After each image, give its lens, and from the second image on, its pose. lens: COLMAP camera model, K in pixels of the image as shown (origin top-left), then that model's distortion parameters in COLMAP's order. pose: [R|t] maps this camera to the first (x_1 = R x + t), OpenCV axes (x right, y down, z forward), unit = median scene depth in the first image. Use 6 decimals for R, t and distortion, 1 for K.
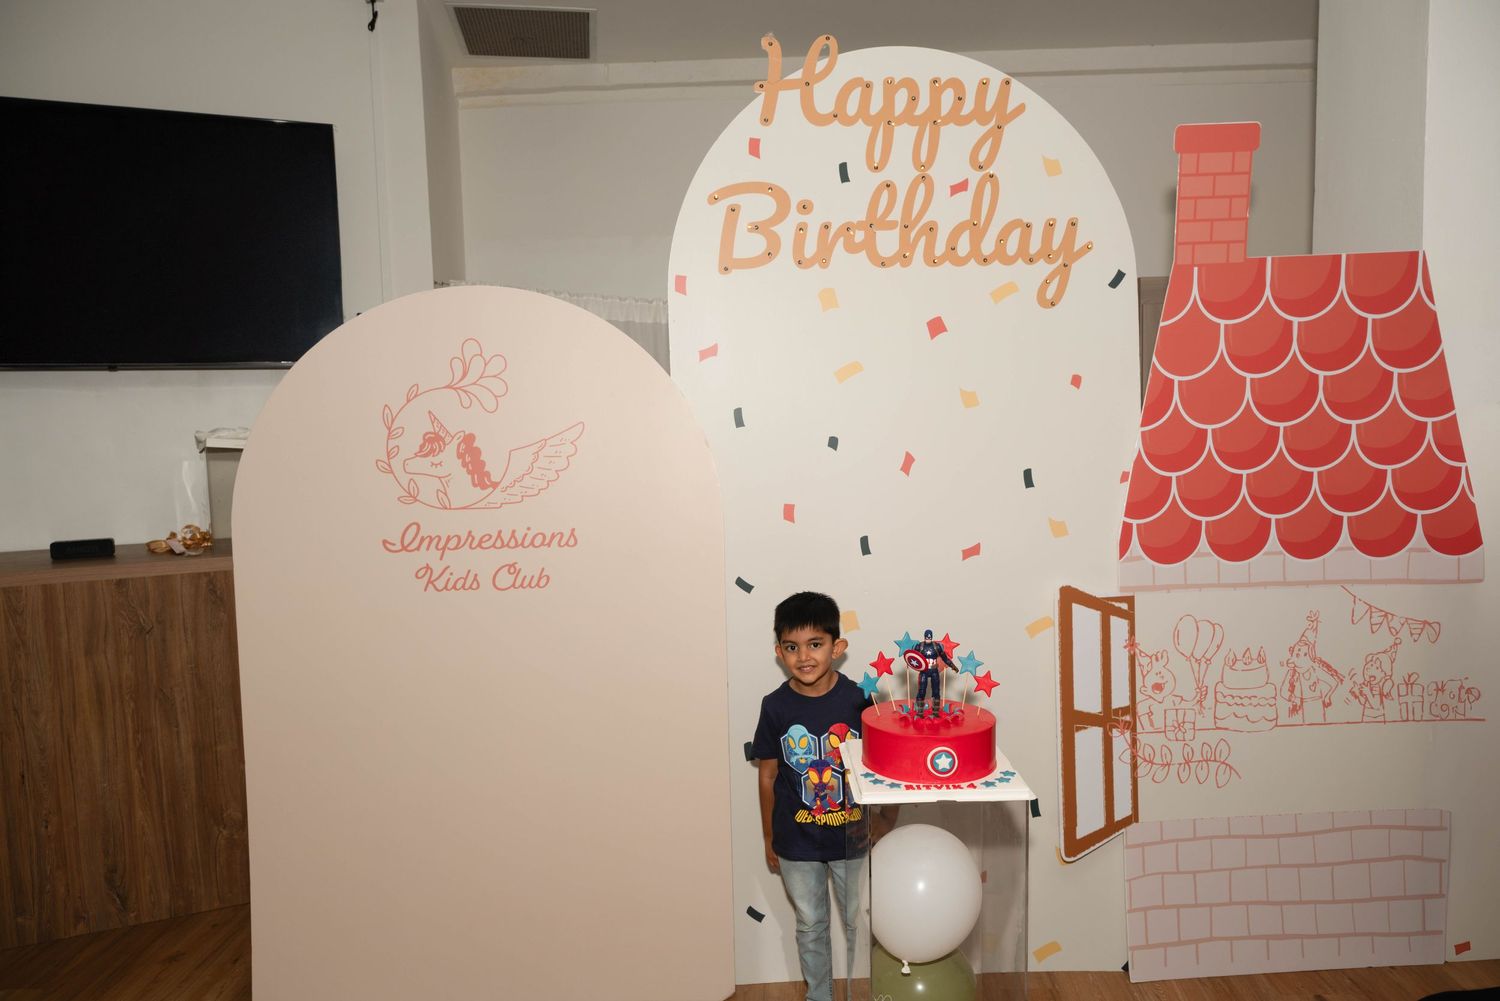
lens RADIAL K [[1004.4, 0, 746.2], [0, 1004.4, 500.1], [0, 0, 1]] dist [-0.008094, 0.004158]
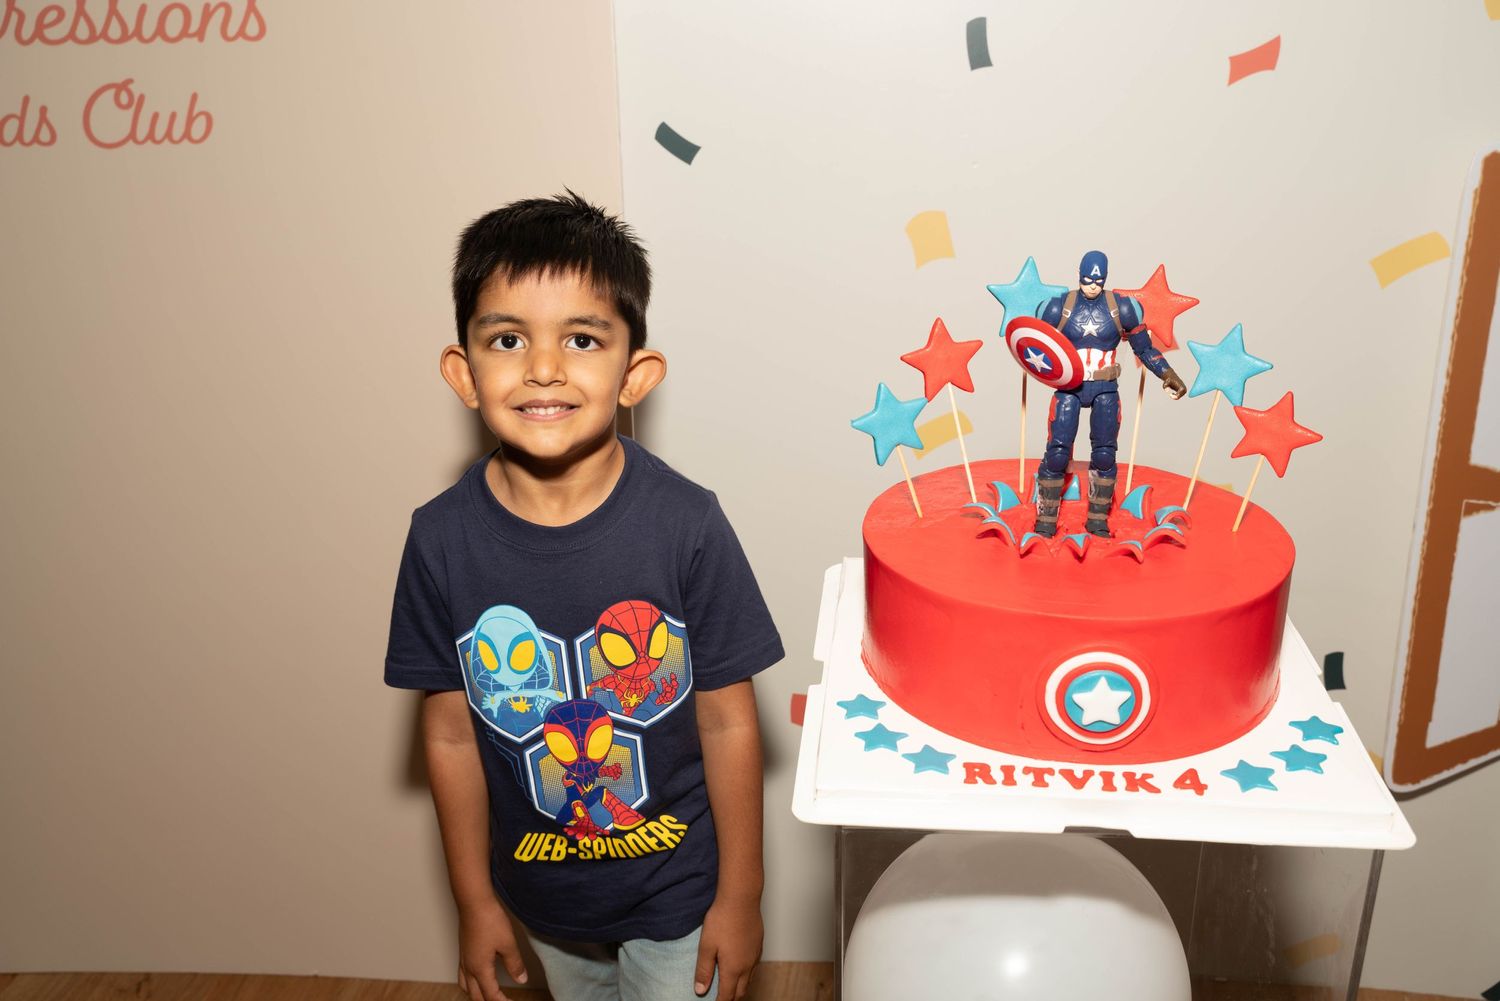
lens RADIAL K [[1336.9, 0, 750.0], [0, 1336.9, 500.5], [0, 0, 1]] dist [0.003386, 0.007687]
pose [[0.993537, 0.039143, -0.106547, 0.124564], [-0.005724, 0.954742, 0.297379, 0.082211], [0.113365, -0.294847, 0.948796, 0.589334]]
